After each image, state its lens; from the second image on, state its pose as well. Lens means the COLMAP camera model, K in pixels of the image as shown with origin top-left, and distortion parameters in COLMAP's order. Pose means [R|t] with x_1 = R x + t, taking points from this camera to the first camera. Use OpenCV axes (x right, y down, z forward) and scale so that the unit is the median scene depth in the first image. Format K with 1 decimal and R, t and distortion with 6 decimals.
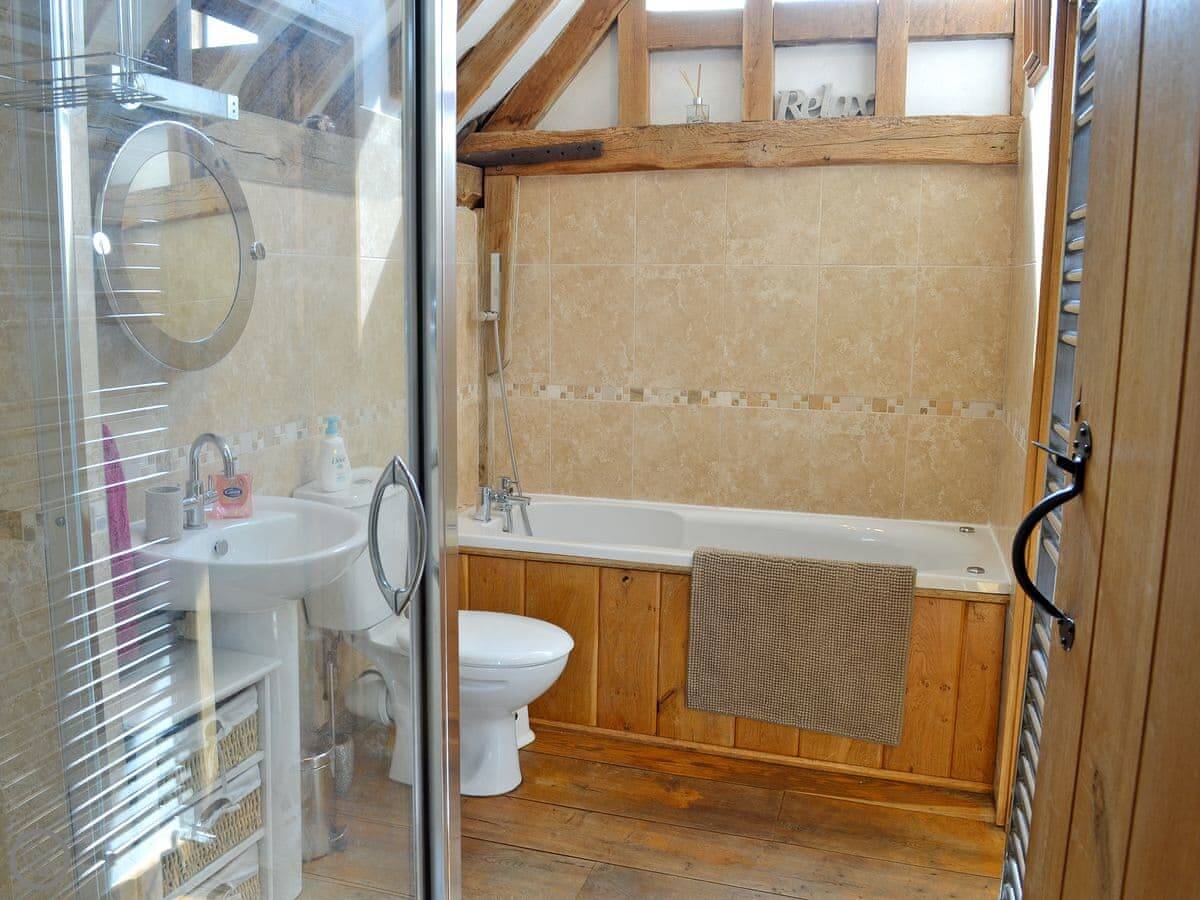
lens RADIAL K [[1110.2, 0, 600.0], [0, 1110.2, 450.0], [0, 0, 1]] dist [-0.048250, 0.005848]
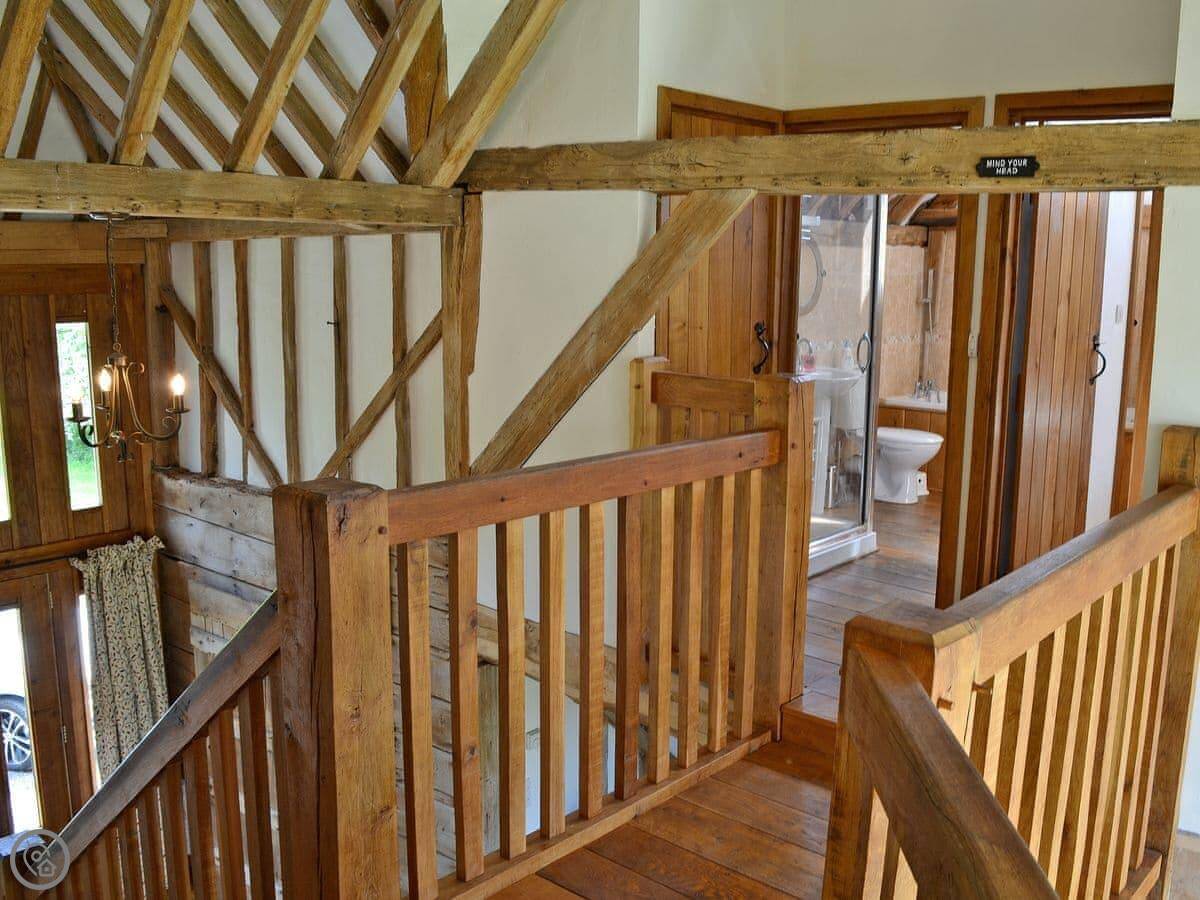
lens RADIAL K [[1110.2, 0, 600.0], [0, 1110.2, 450.0], [0, 0, 1]] dist [-0.048250, 0.005848]
pose [[0.898533, 0.061901, -0.434520, 0.335146], [-0.060137, 0.998031, 0.017823, 0.197815], [0.434767, 0.010116, 0.900486, -1.397181]]
